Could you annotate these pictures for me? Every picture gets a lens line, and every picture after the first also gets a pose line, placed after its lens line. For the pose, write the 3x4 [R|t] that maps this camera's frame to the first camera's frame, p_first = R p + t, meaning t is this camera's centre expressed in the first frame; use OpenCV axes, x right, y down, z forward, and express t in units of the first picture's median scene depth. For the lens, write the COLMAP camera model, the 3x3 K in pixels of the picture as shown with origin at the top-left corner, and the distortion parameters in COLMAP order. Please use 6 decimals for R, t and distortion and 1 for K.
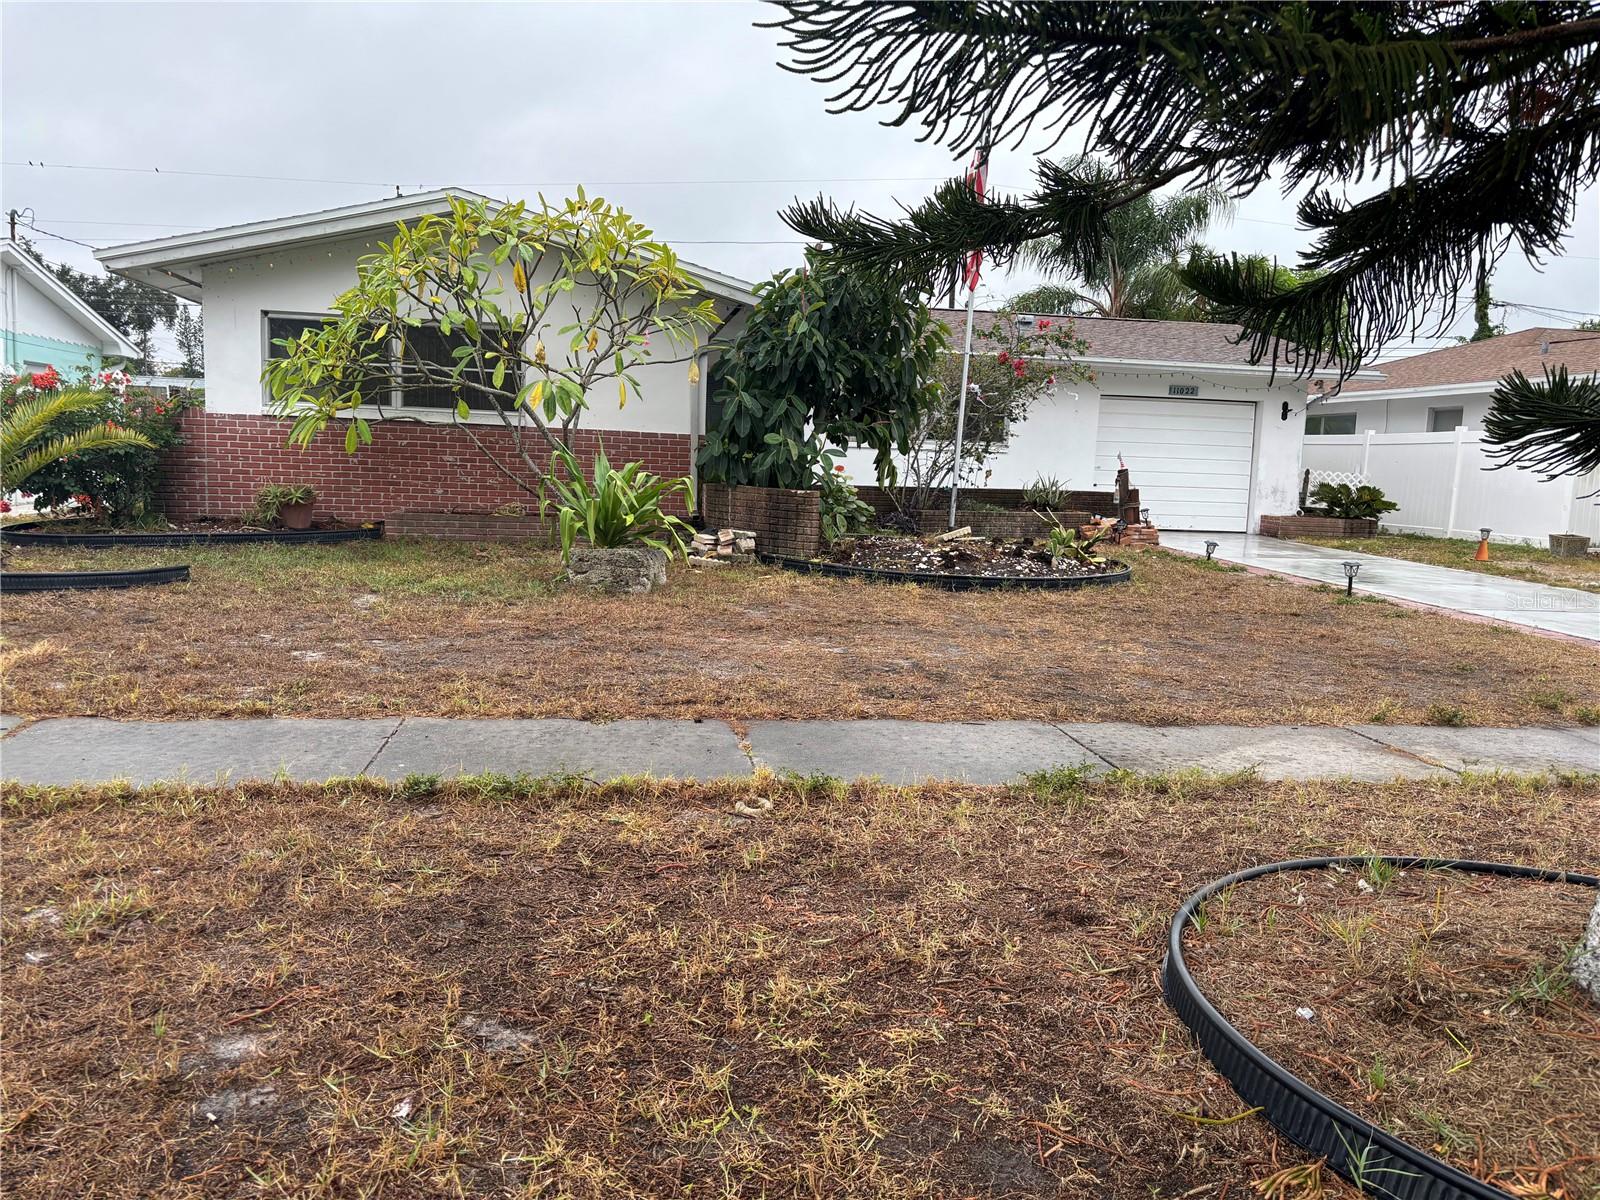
lens RADIAL K [[1223.4, 0, 786.0], [0, 1223.4, 636.4], [0, 0, 1]] dist [0.045169, -0.042859]
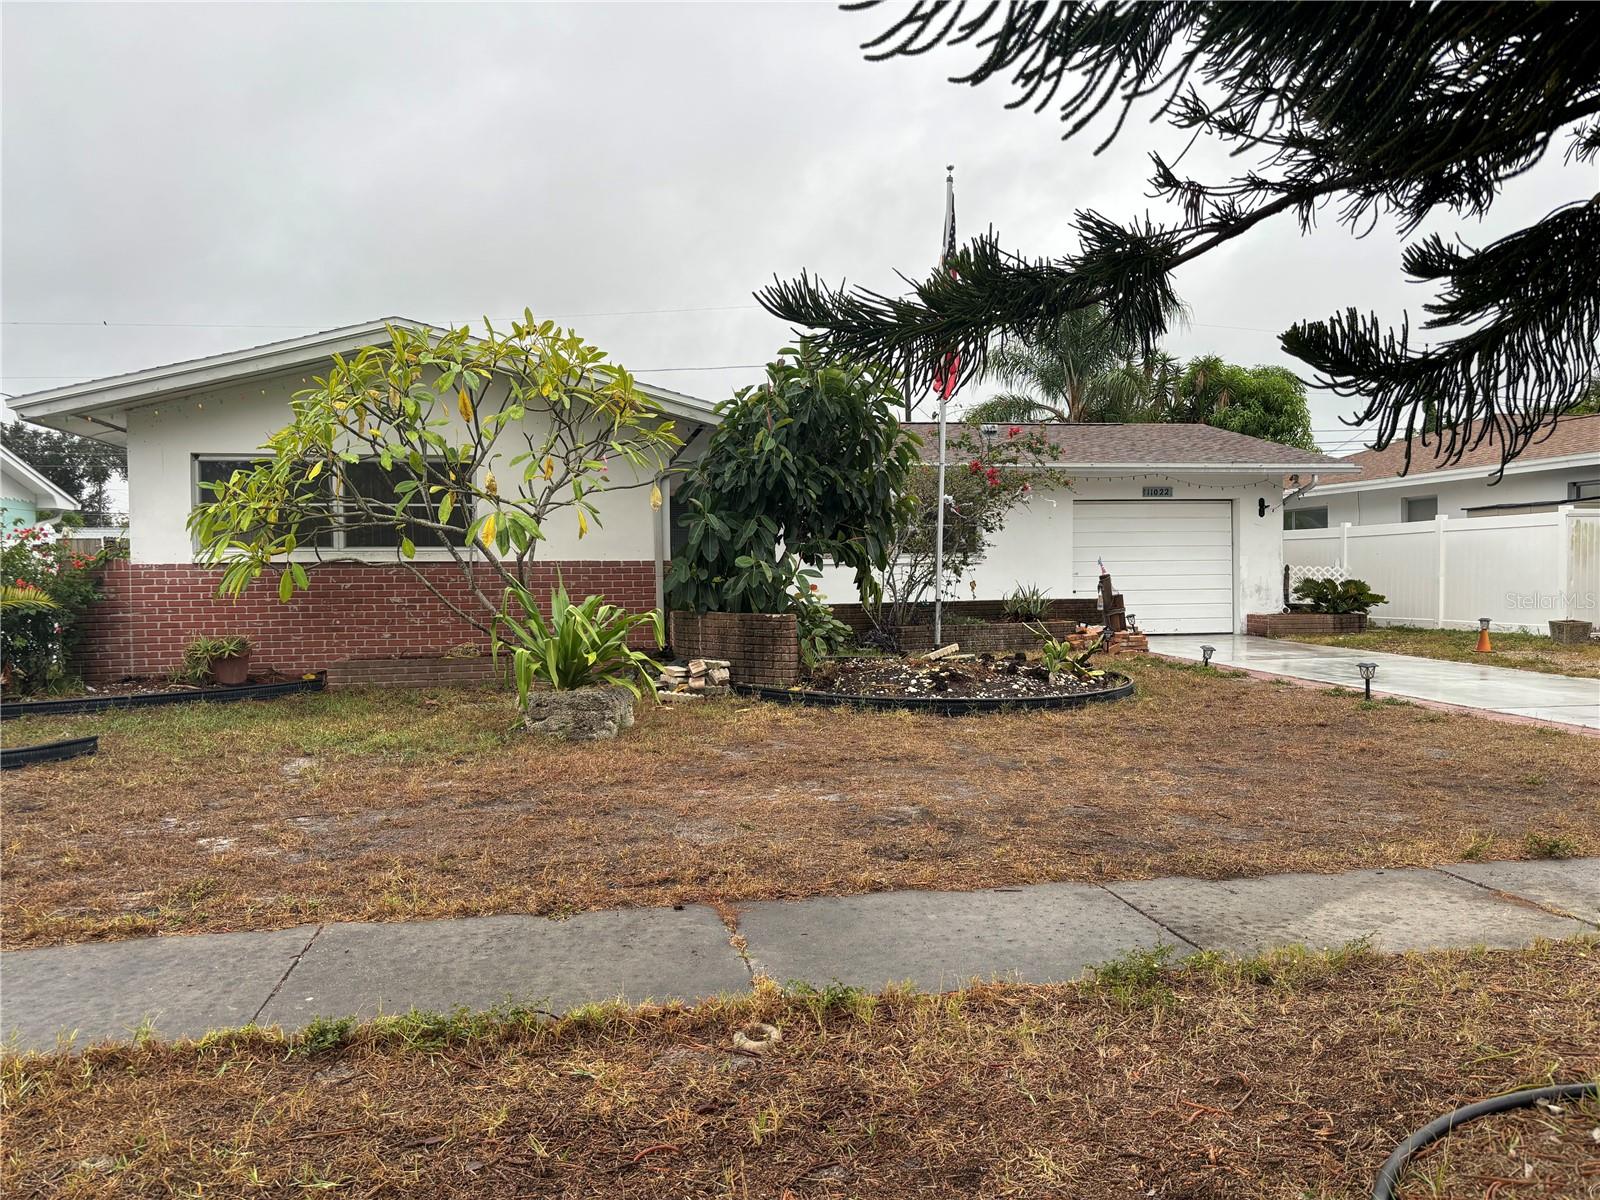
lens RADIAL K [[1223.4, 0, 778.0], [0, 1223.4, 632.6], [0, 0, 1]] dist [0.045169, -0.042859]
pose [[0.998550, -0.049520, 0.021133, -0.008384], [0.051350, 0.993929, -0.097309, -0.019809], [-0.016186, 0.098253, 0.995030, 0.096433]]
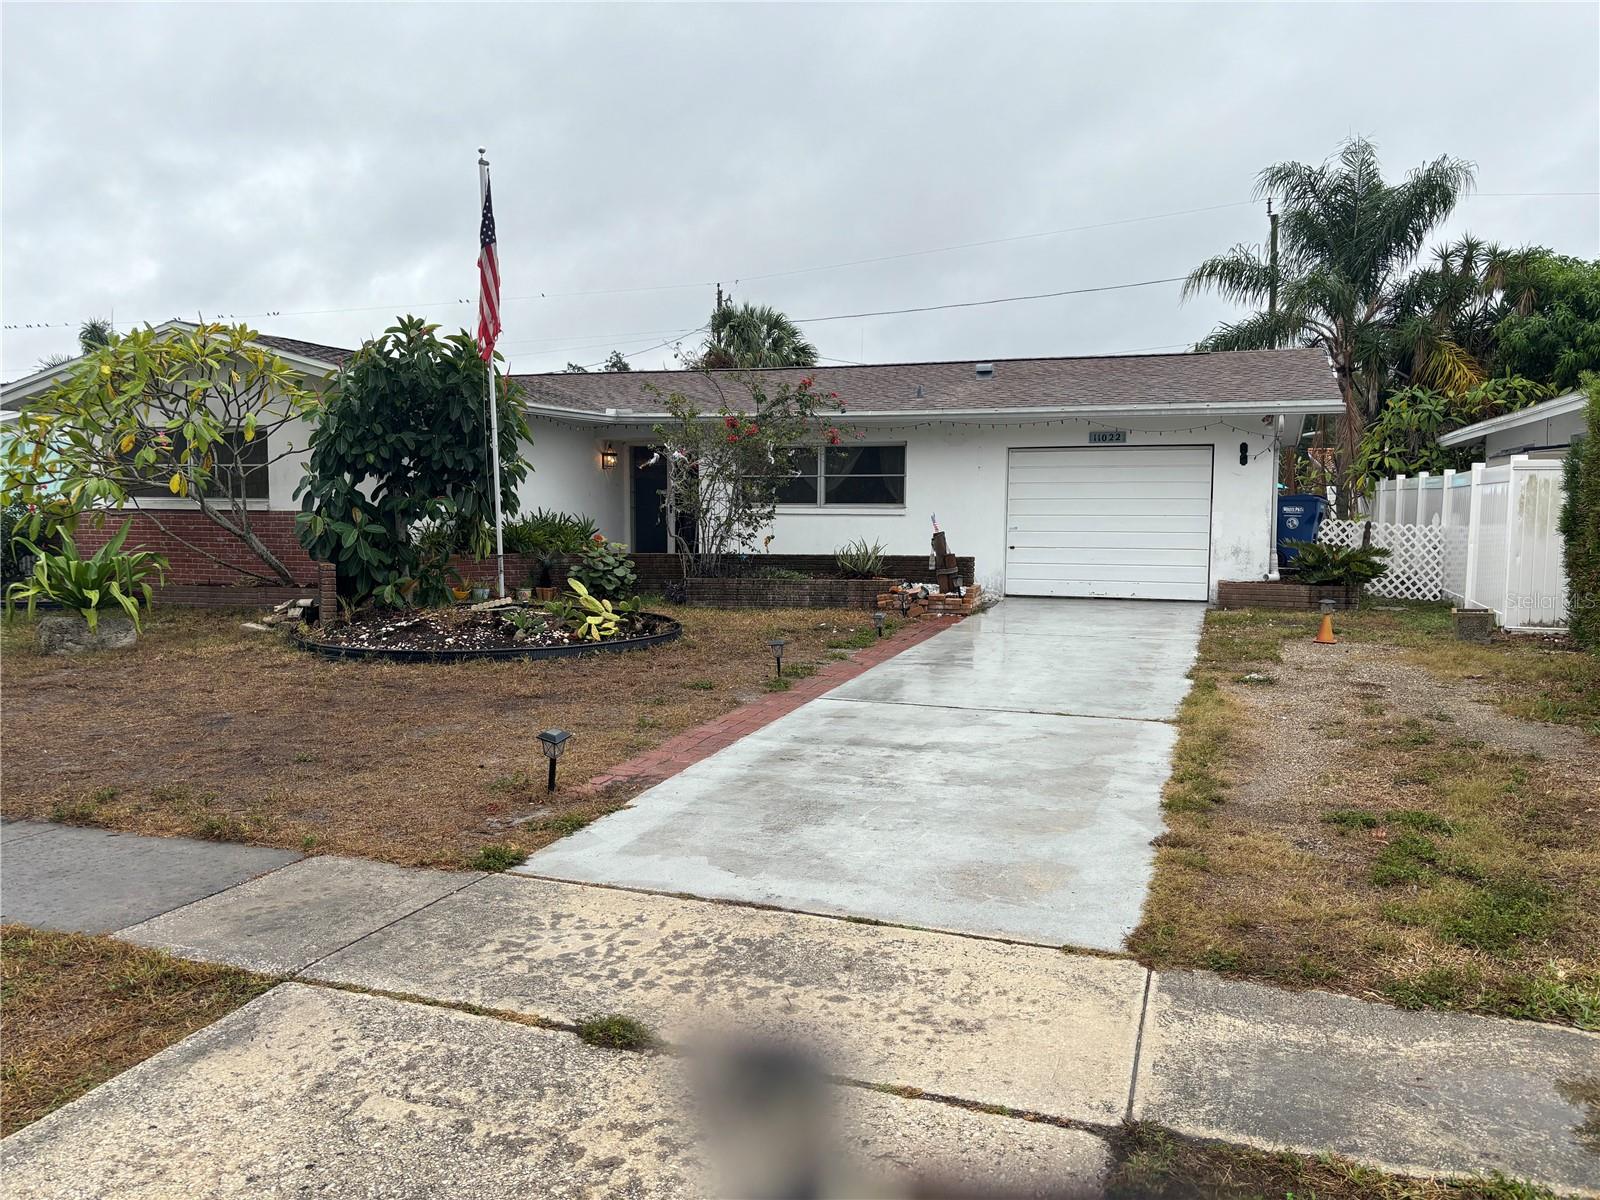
lens RADIAL K [[1223.4, 0, 795.3], [0, 1223.4, 603.3], [0, 0, 1]] dist [0.045169, -0.042859]
pose [[0.877924, 0.005911, -0.478763, 1.172172], [-0.041261, 0.997138, -0.063350, -0.043371], [0.477019, 0.075371, 0.875655, 0.324554]]
